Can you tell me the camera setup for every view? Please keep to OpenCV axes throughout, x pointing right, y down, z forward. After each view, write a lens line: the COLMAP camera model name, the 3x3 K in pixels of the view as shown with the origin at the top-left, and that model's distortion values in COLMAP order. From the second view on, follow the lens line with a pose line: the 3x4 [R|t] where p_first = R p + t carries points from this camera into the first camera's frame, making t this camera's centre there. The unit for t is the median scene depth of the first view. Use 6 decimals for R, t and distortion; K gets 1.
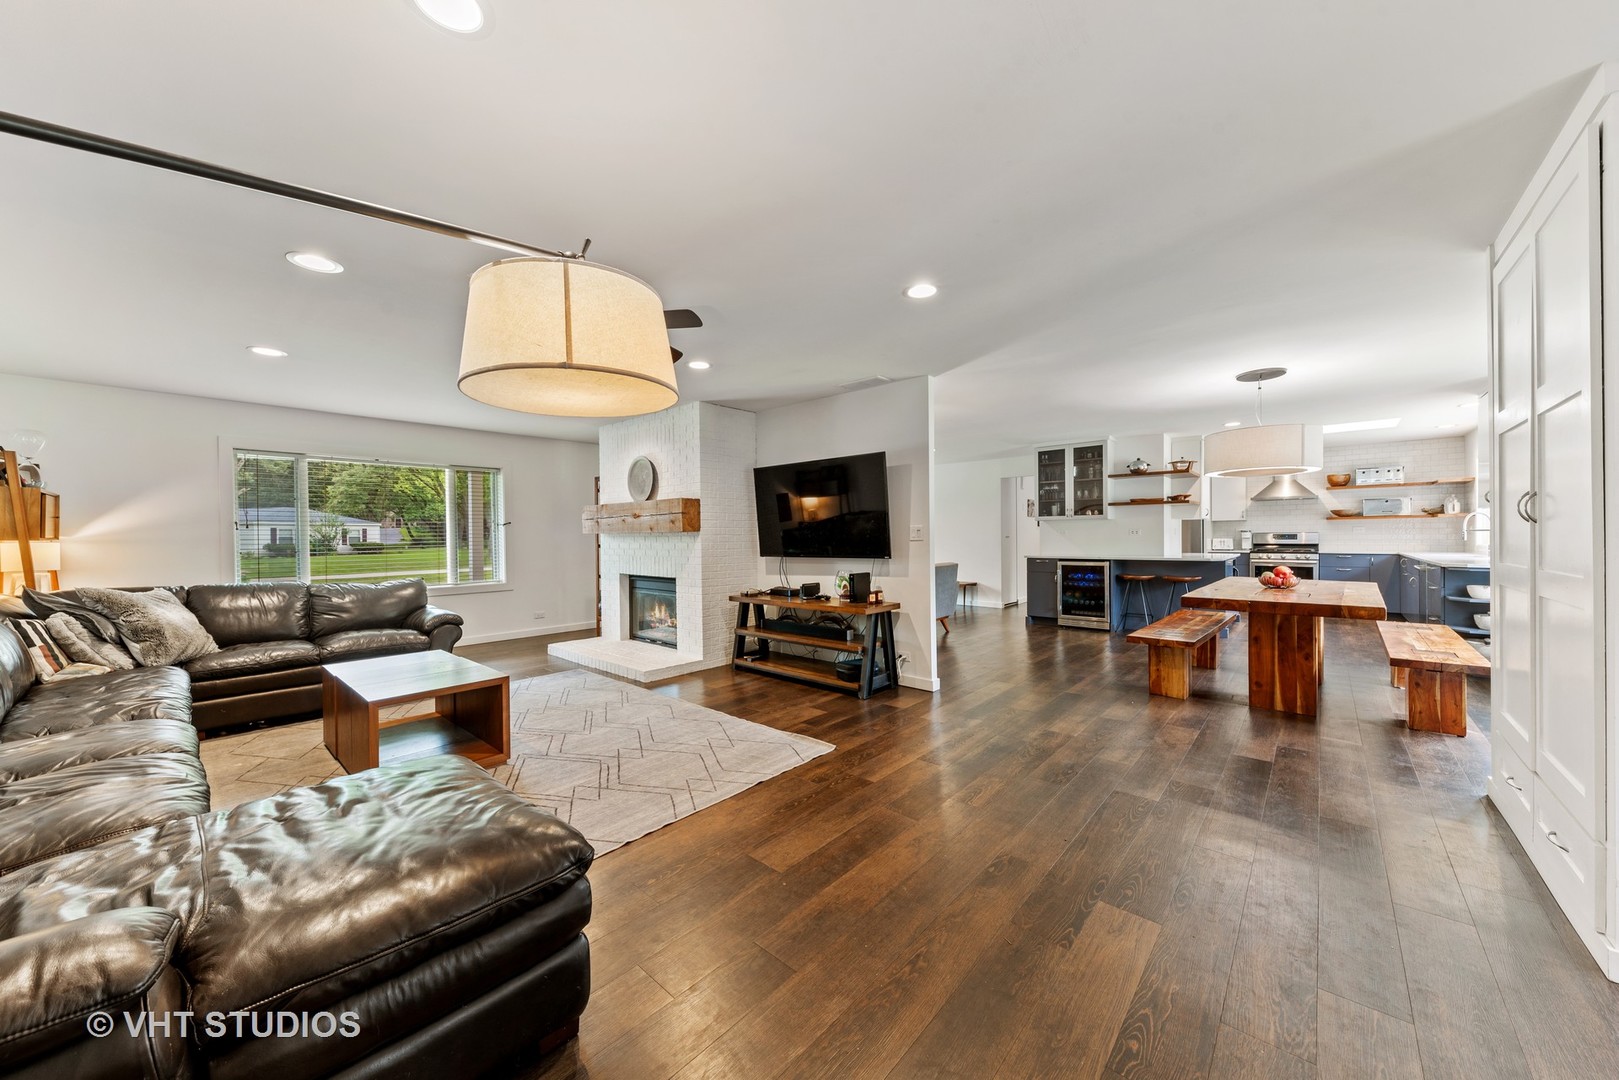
lens RADIAL K [[565.6, 0, 795.2], [0, 565.6, 538.1], [0, 0, 1]] dist [-0.000807, -0.001898]
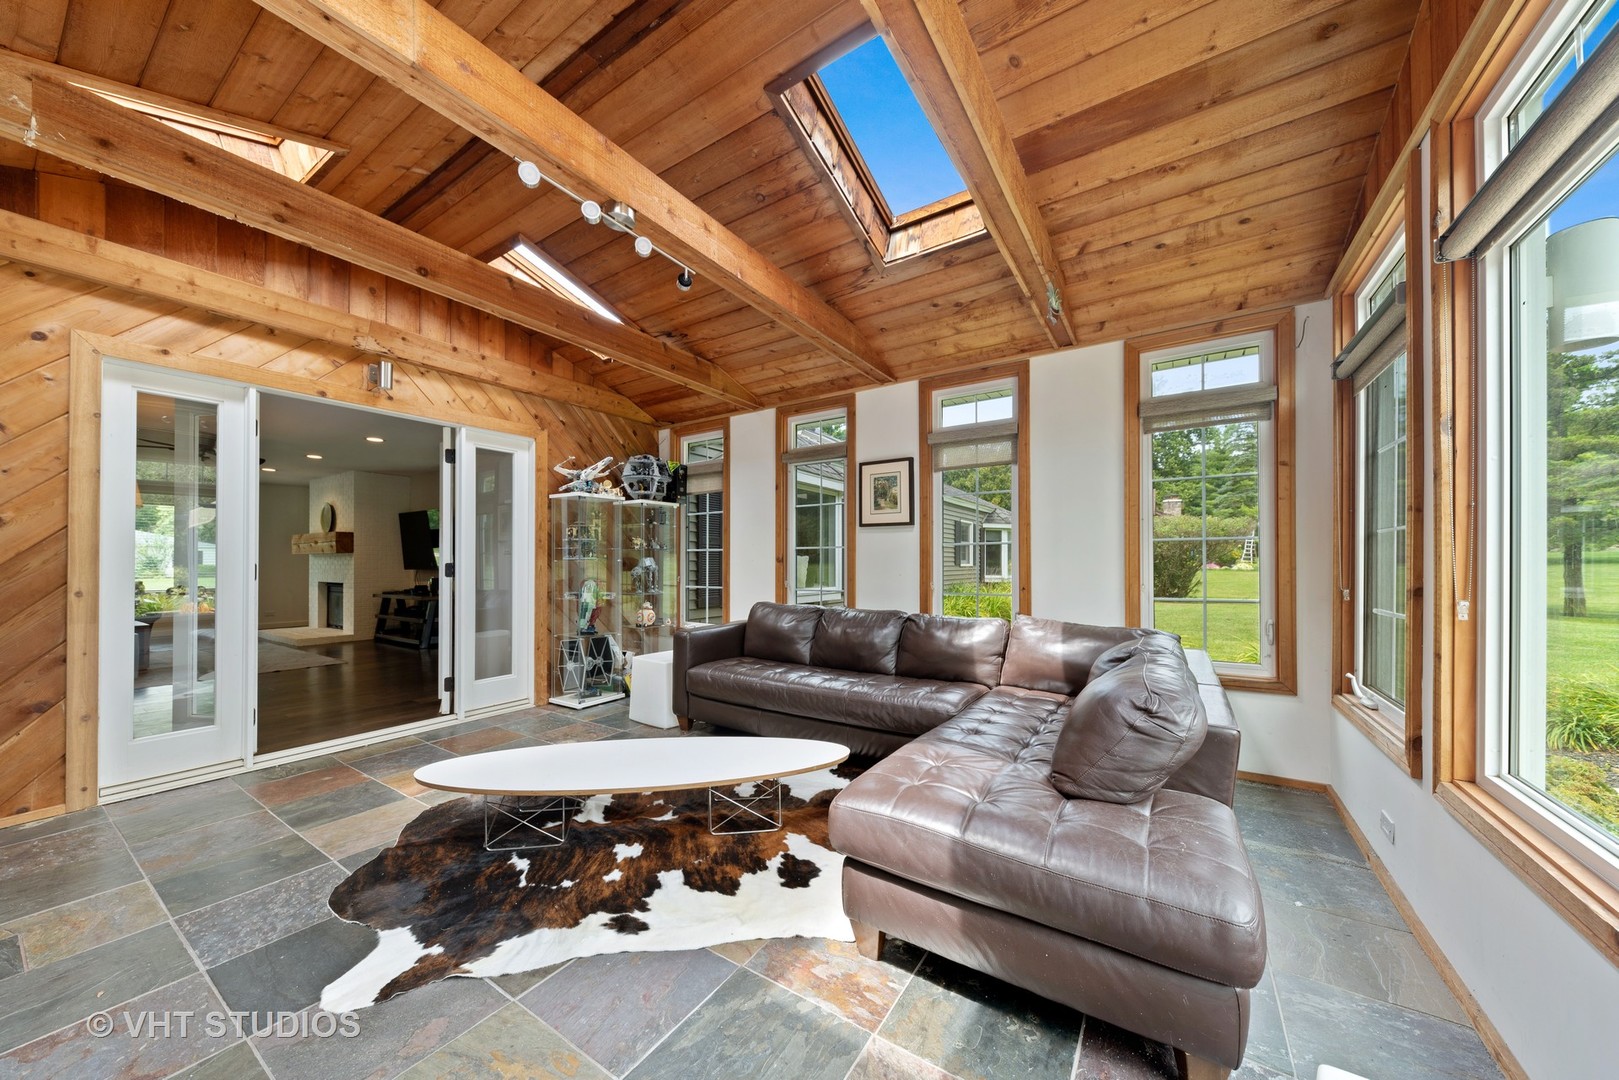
lens RADIAL K [[565.6, 0, 816.2], [0, 565.6, 554.9], [0, 0, 1]] dist [-0.000807, -0.001898]
pose [[0.986600, 0.003851, 0.163111, 0.829245], [0.000093, 0.999708, -0.024164, 0.033037], [-0.163157, 0.023855, 0.986312, -0.740886]]
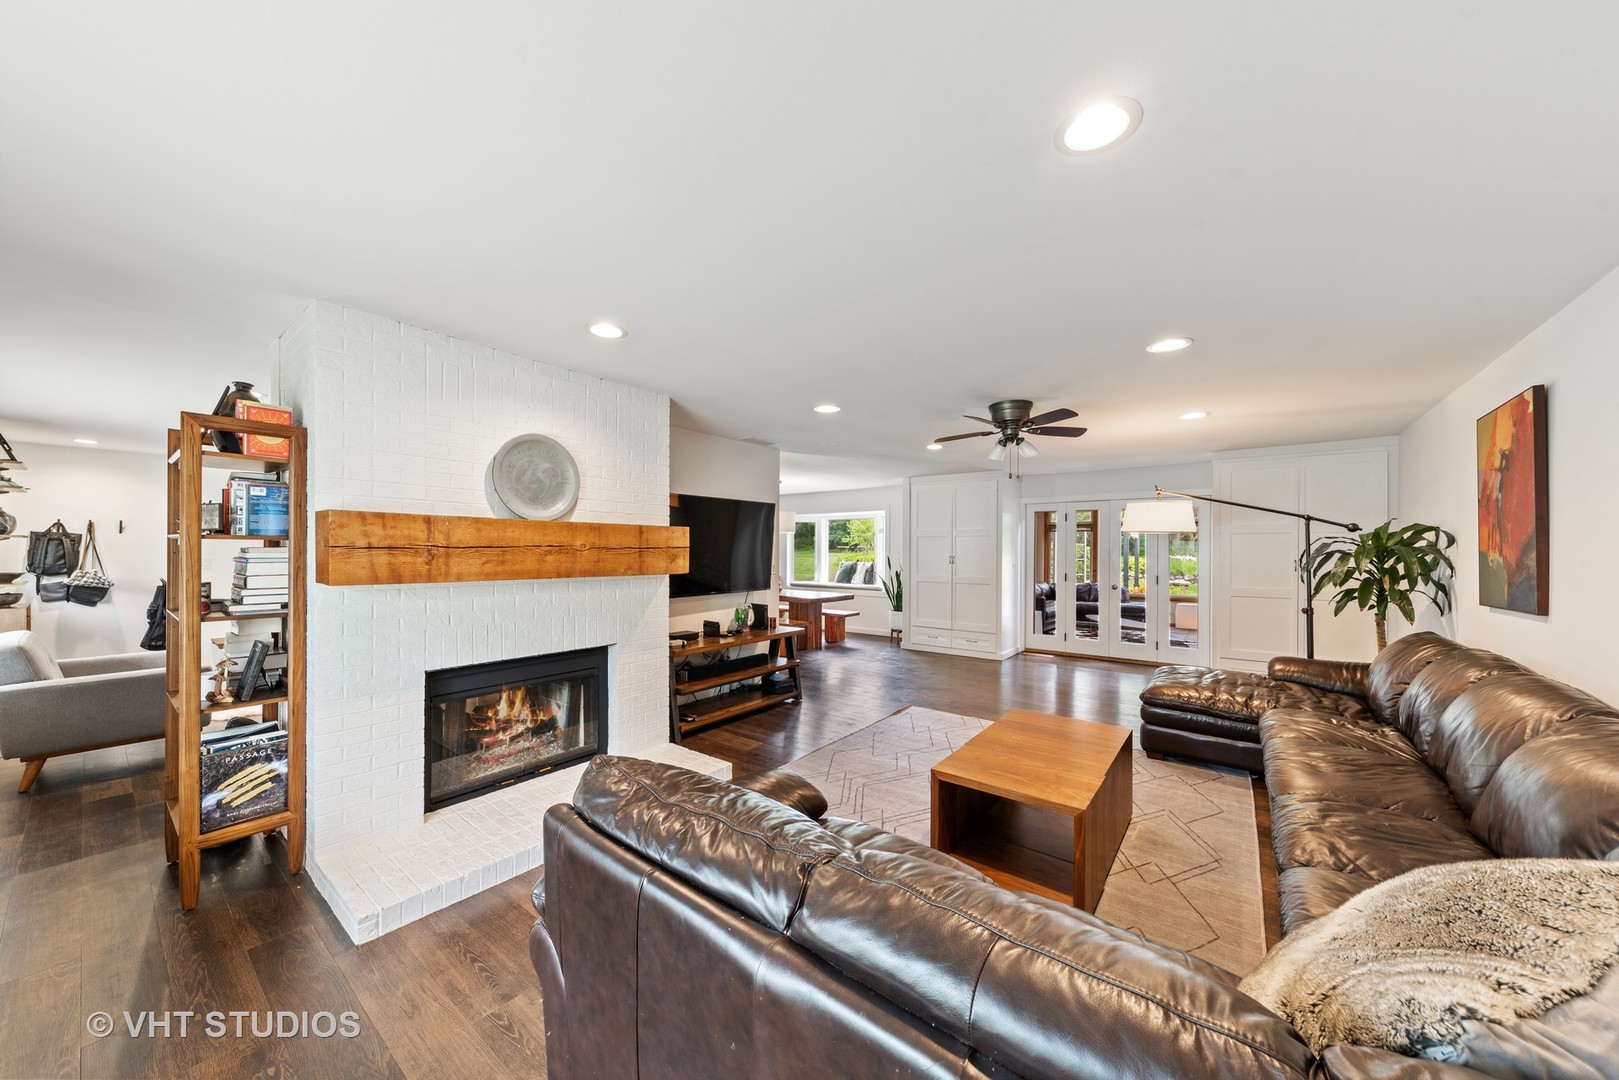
lens RADIAL K [[565.6, 0, 797.4], [0, 565.6, 546.5], [0, 0, 1]] dist [-0.000807, -0.001898]
pose [[-0.074457, 0.007115, 0.997199, -0.924013], [-0.002025, 0.999971, -0.007285, -0.041138], [-0.997222, -0.002561, -0.074440, 0.889611]]
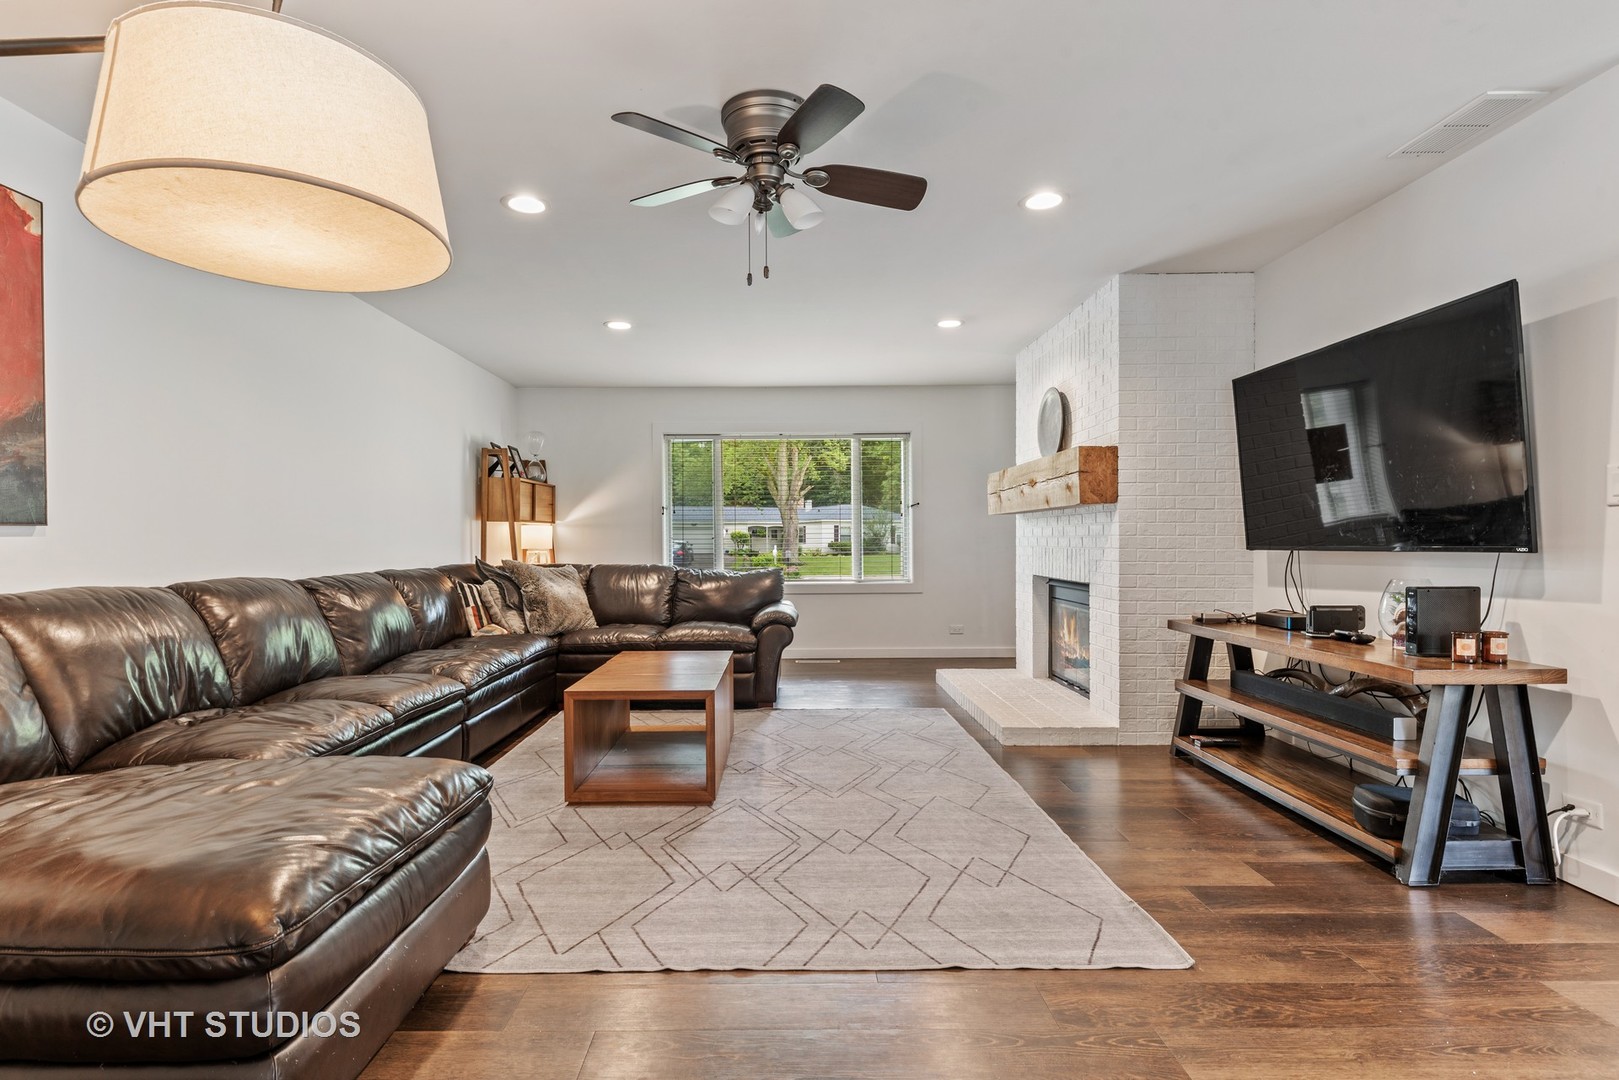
lens RADIAL K [[776.6, 0, 792.8], [0, 776.6, 546.7], [0, 0, 1]] dist [-0.000840, -0.001767]
pose [[0.674975, 0.012126, -0.737741, 0.186888], [-0.005472, 0.999920, 0.011429, 0.025094], [0.737820, -0.003678, 0.674988, 0.226499]]
